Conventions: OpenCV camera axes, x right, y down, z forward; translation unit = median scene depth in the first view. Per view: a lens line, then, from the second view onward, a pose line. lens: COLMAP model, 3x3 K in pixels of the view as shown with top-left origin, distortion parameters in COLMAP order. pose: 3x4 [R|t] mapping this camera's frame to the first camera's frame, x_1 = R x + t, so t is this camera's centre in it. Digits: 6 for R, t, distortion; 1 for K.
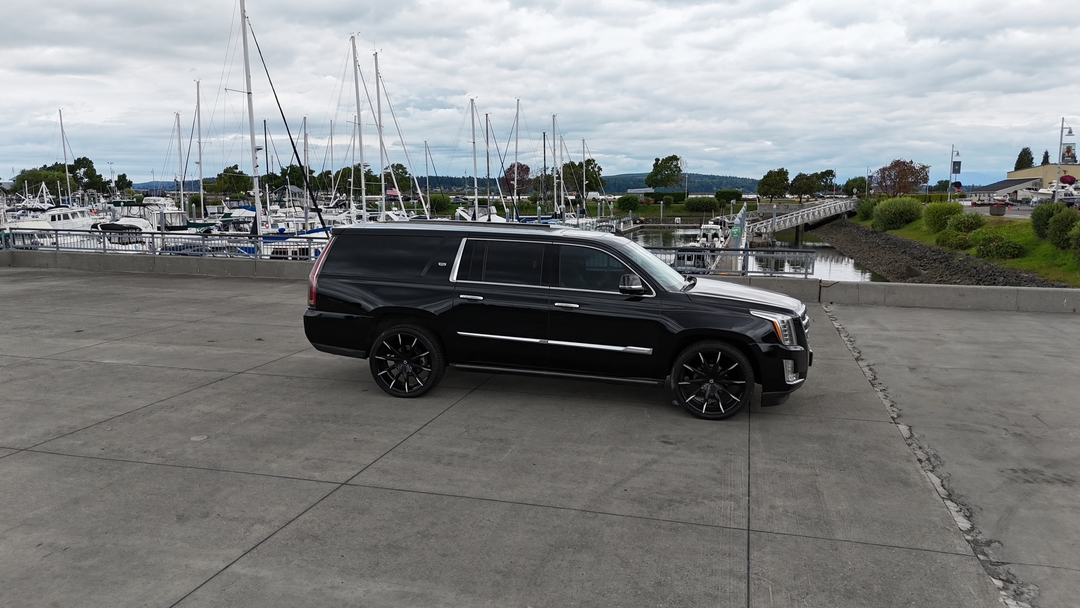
lens RADIAL K [[801.5, 0, 538.0], [0, 801.5, 302.1], [0, 0, 1]] dist [0.054858, -0.041701]
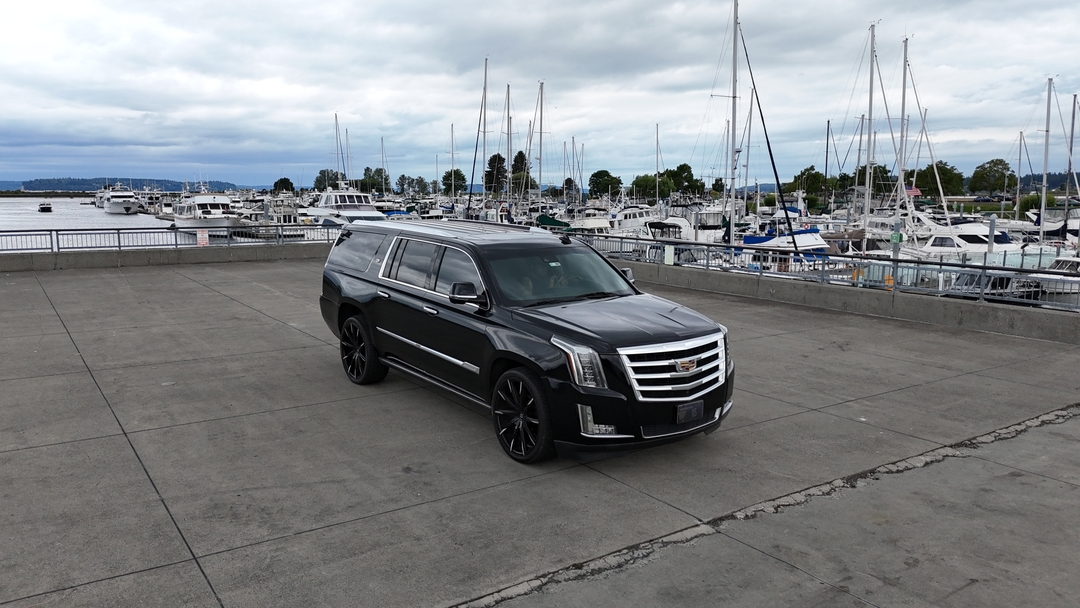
lens RADIAL K [[801.5, 0, 538.0], [0, 801.5, 302.1], [0, 0, 1]] dist [0.054858, -0.041701]
pose [[0.753727, 0.088859, -0.651153, 0.791913], [-0.090118, 0.995432, 0.031527, -0.050292], [0.650980, 0.034918, 0.758291, 0.381881]]
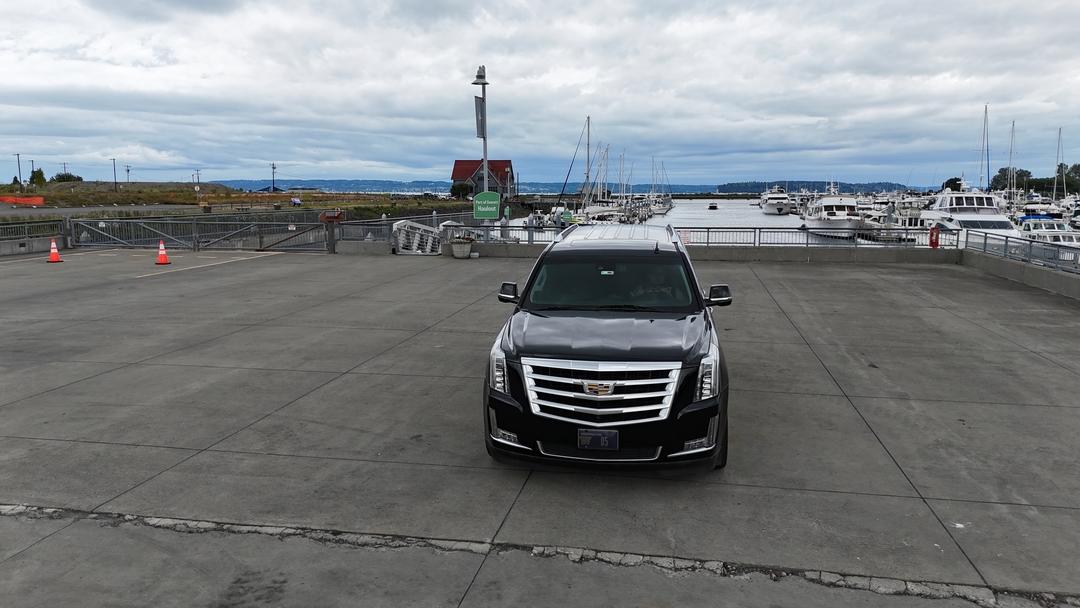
lens RADIAL K [[801.5, 0, 538.0], [0, 801.5, 302.1], [0, 0, 1]] dist [0.054858, -0.041701]
pose [[0.067546, 0.134443, -0.988617, 1.113696], [-0.139264, 0.982450, 0.124089, -0.140741], [0.987949, 0.129297, 0.085084, 0.982545]]
